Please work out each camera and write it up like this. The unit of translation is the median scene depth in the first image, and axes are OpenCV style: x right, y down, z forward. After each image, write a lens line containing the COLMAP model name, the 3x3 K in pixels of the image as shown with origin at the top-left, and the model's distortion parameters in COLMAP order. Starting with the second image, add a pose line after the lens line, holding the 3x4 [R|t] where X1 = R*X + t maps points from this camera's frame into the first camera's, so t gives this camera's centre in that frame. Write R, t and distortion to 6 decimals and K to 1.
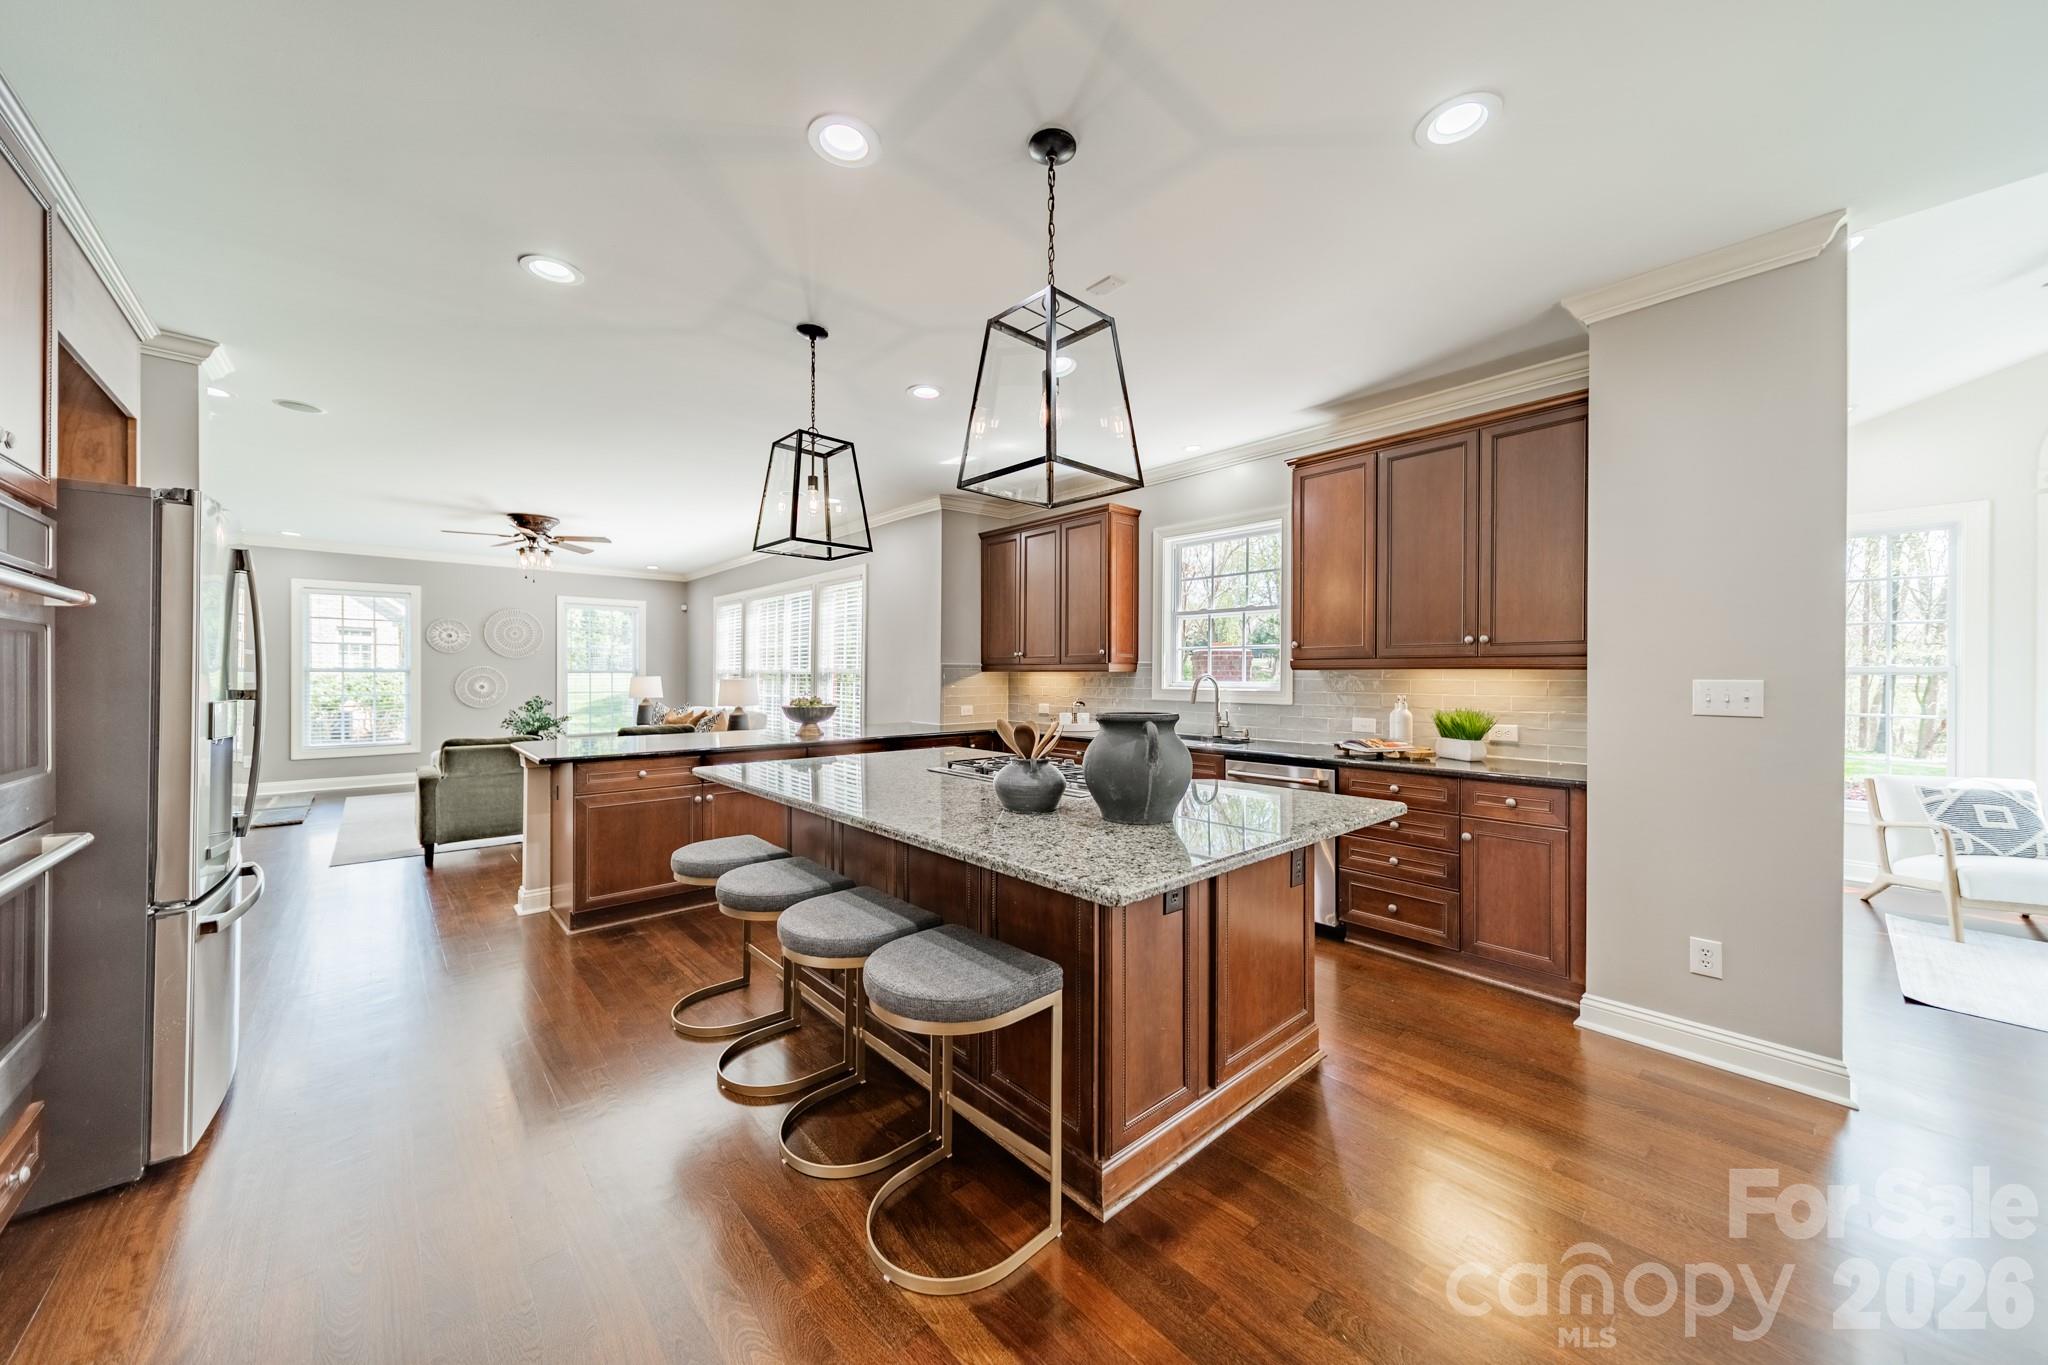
lens RADIAL K [[718.6, 0, 1033.9], [0, 718.6, 673.5], [0, 0, 1]] dist [0.001062, 0.004357]
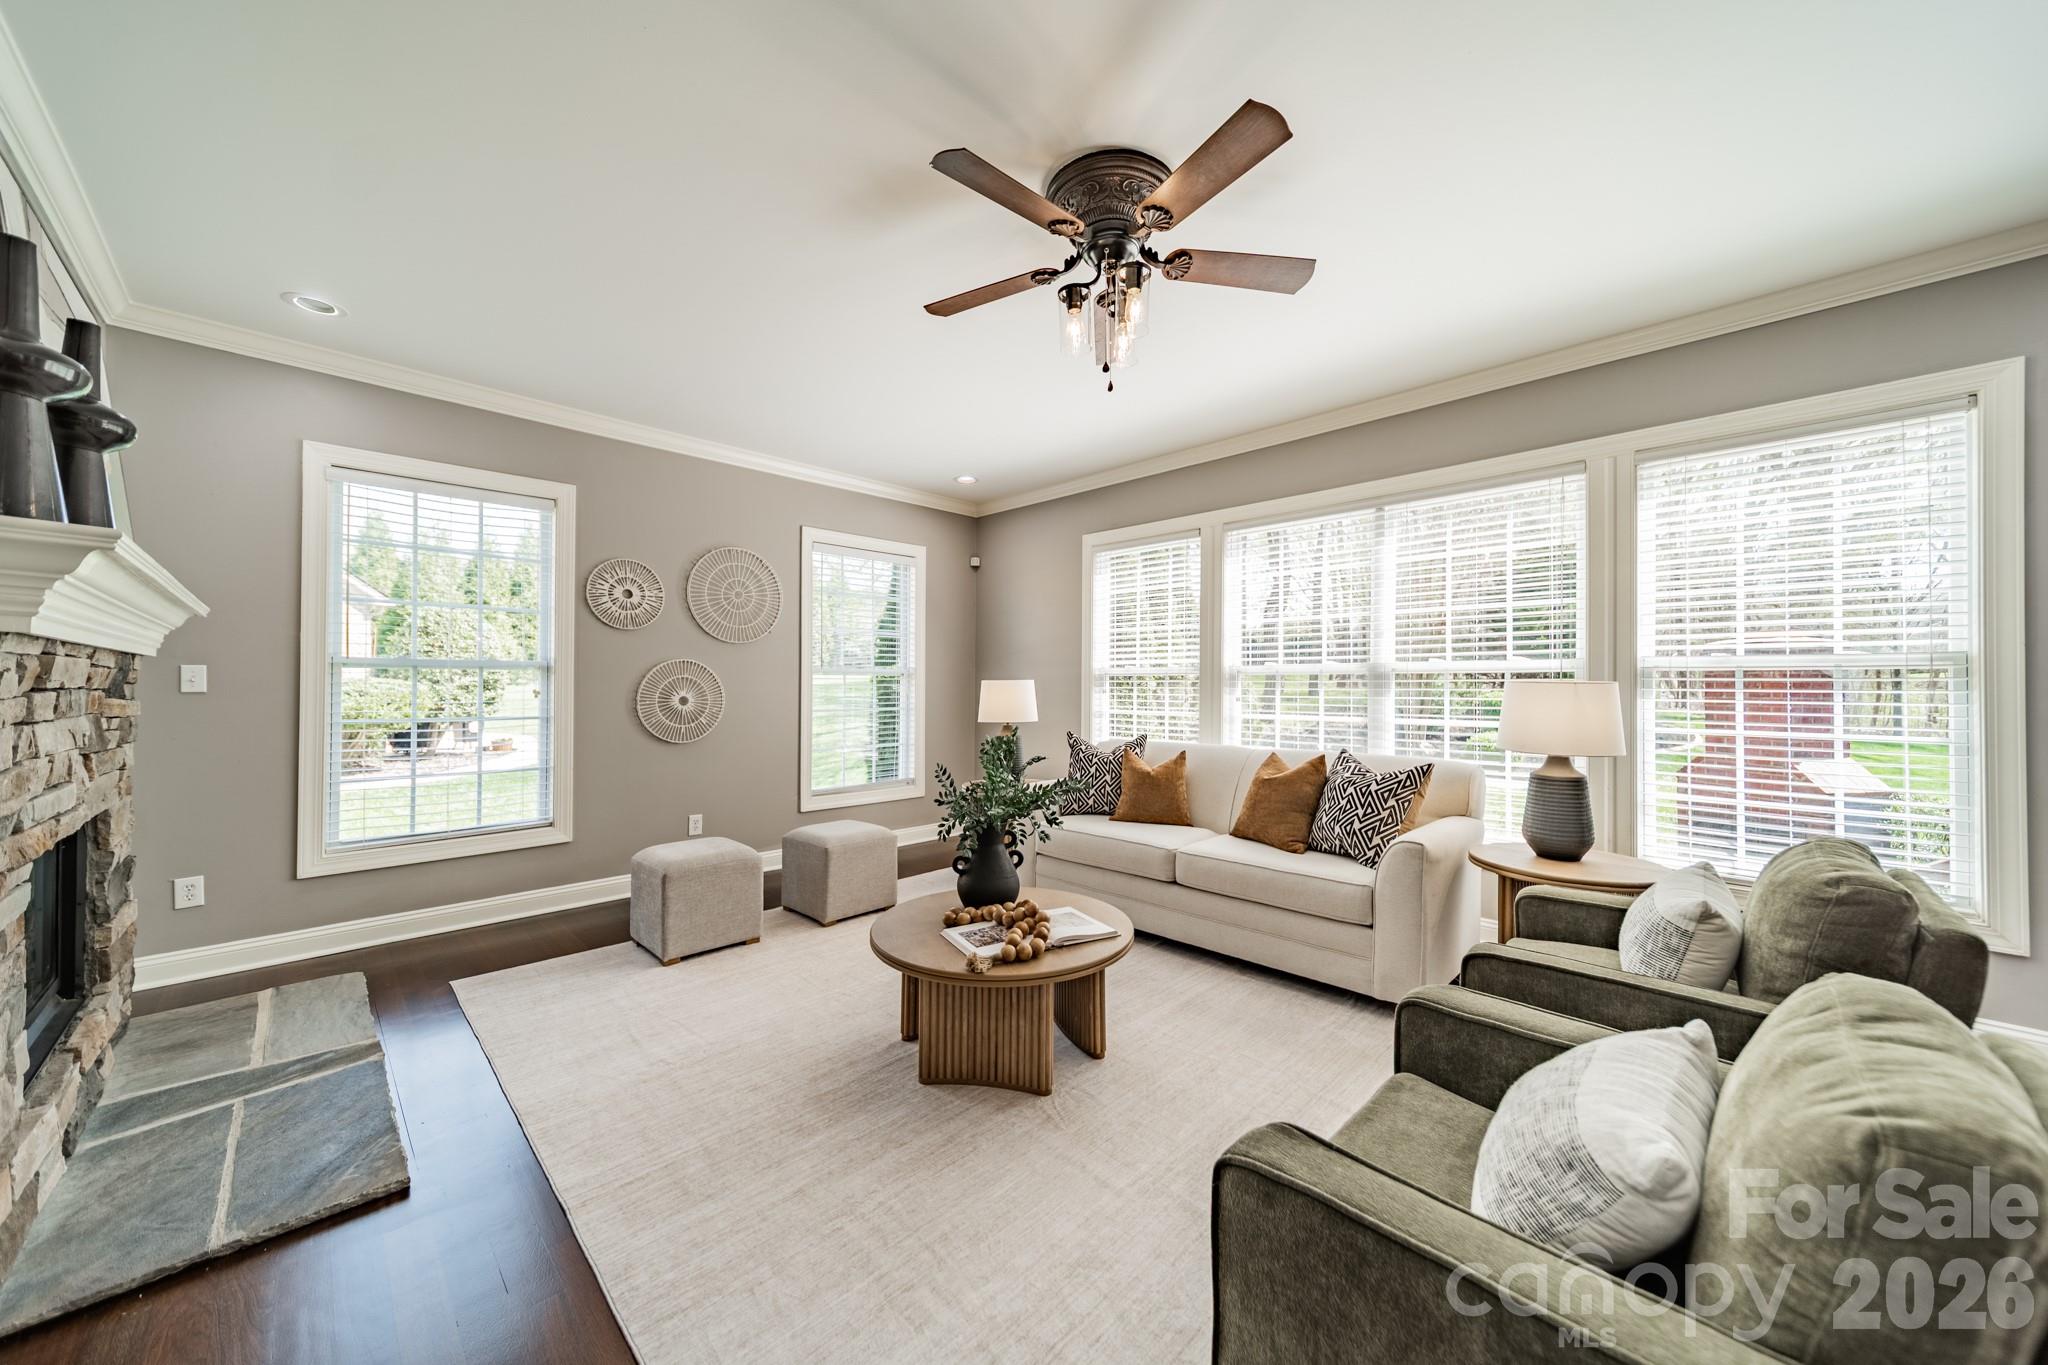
lens RADIAL K [[725.6, 0, 1028.9], [0, 725.6, 678.7], [0, 0, 1]] dist [-0.000005, 0.004709]
pose [[0.998475, 0.001523, 0.055184, -0.556168], [-0.000913, 0.999938, -0.011088, 0.008440], [-0.055198, 0.011021, 0.998415, 0.491551]]
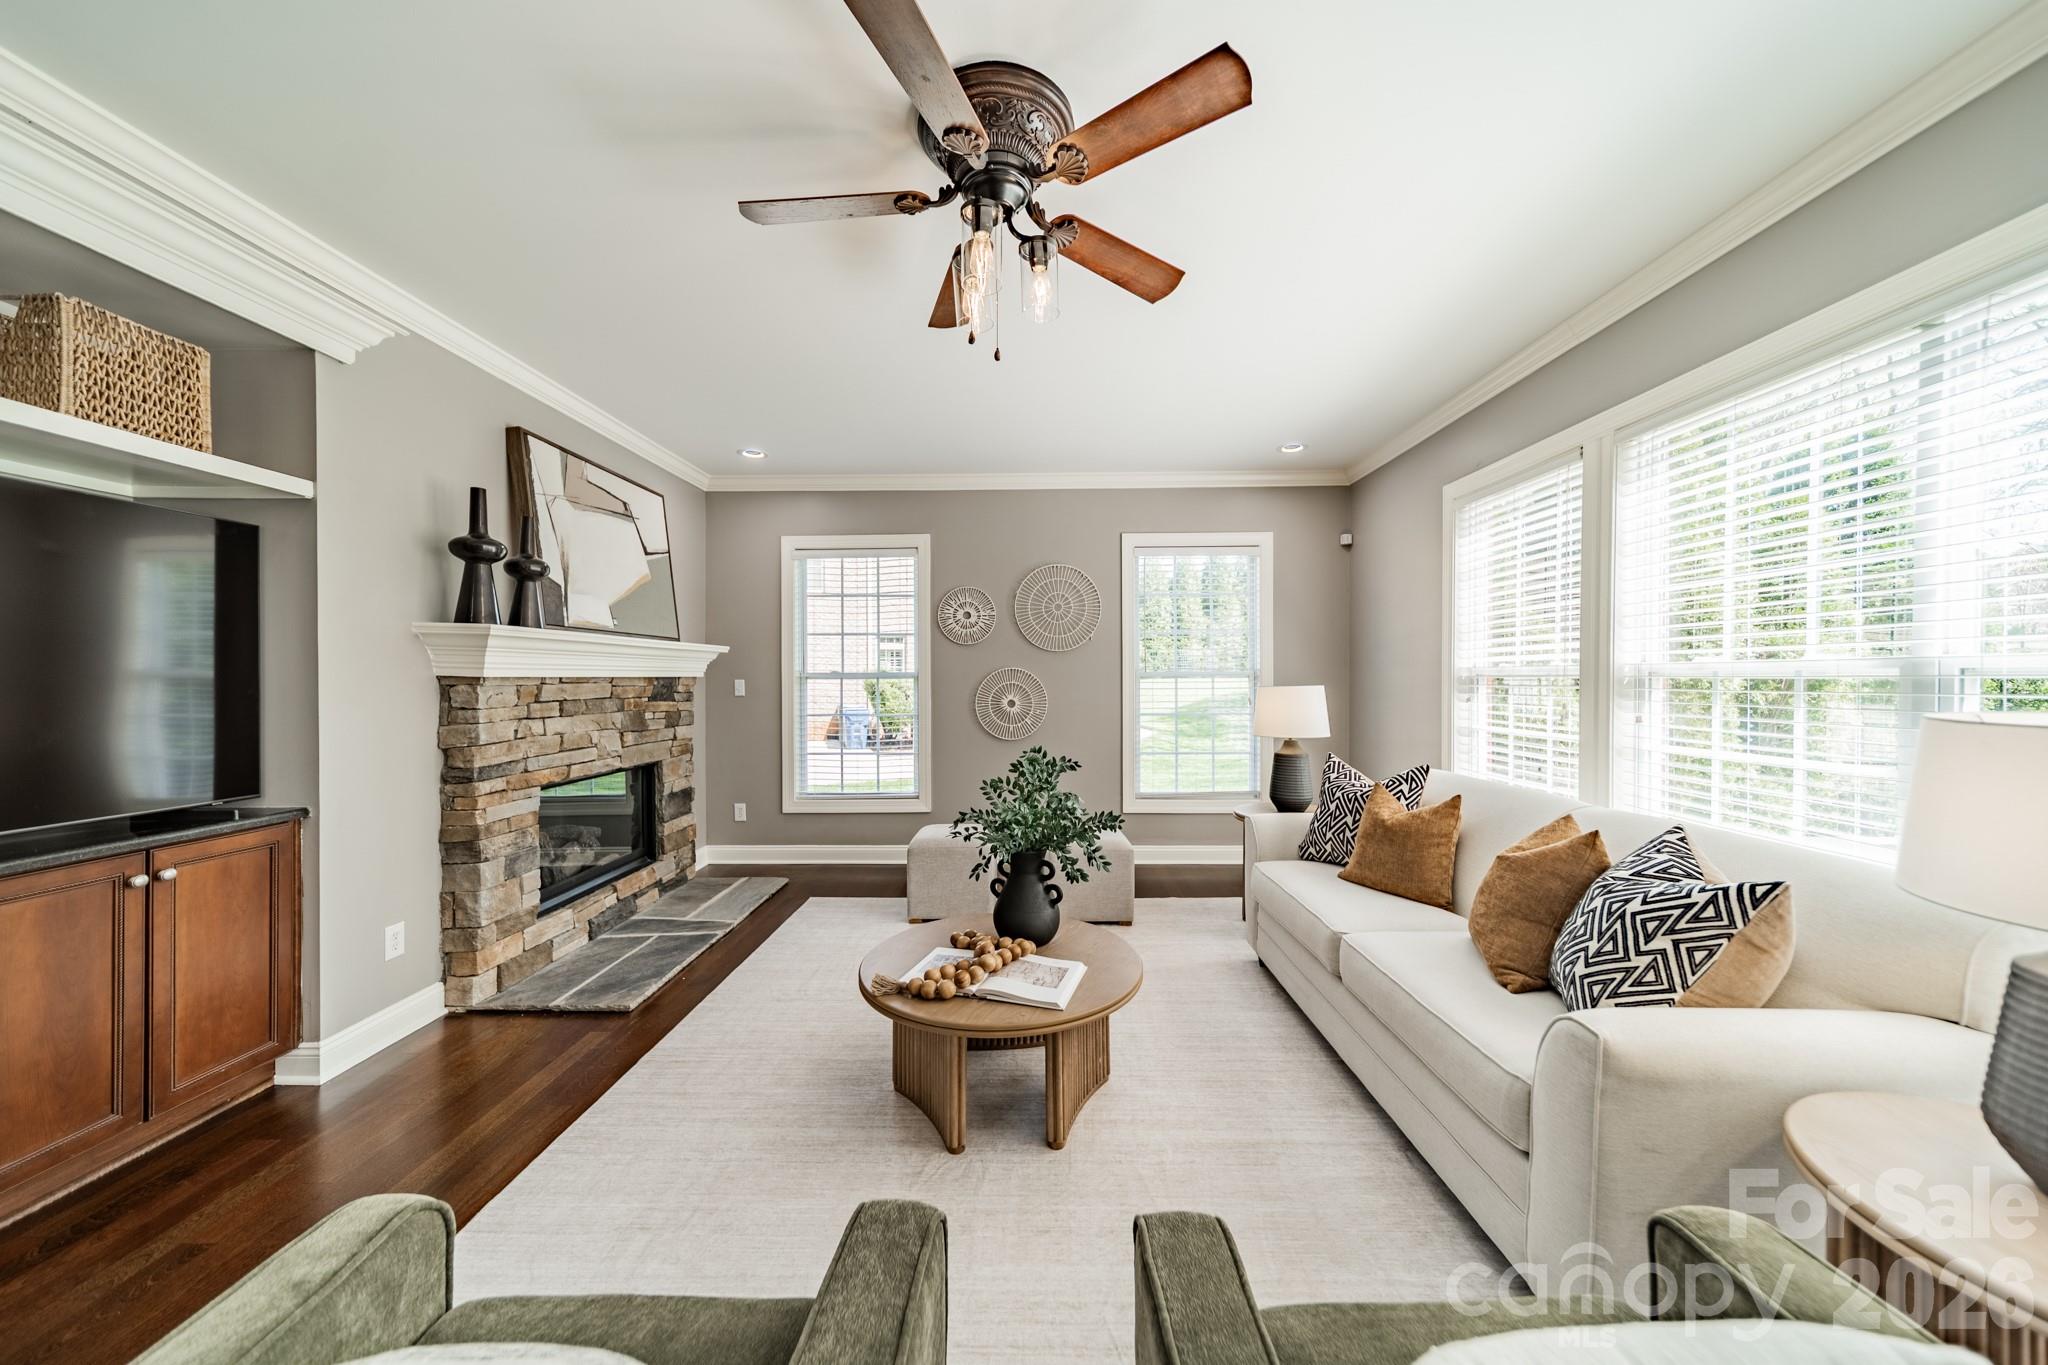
lens RADIAL K [[725.6, 0, 1028.9], [0, 725.6, 678.7], [0, 0, 1]] dist [-0.000005, 0.004709]
pose [[0.727026, -0.004352, -0.686596, -0.362287], [0.005088, 0.999987, -0.000951, -0.000687], [0.686591, -0.002802, 0.727039, 0.591269]]
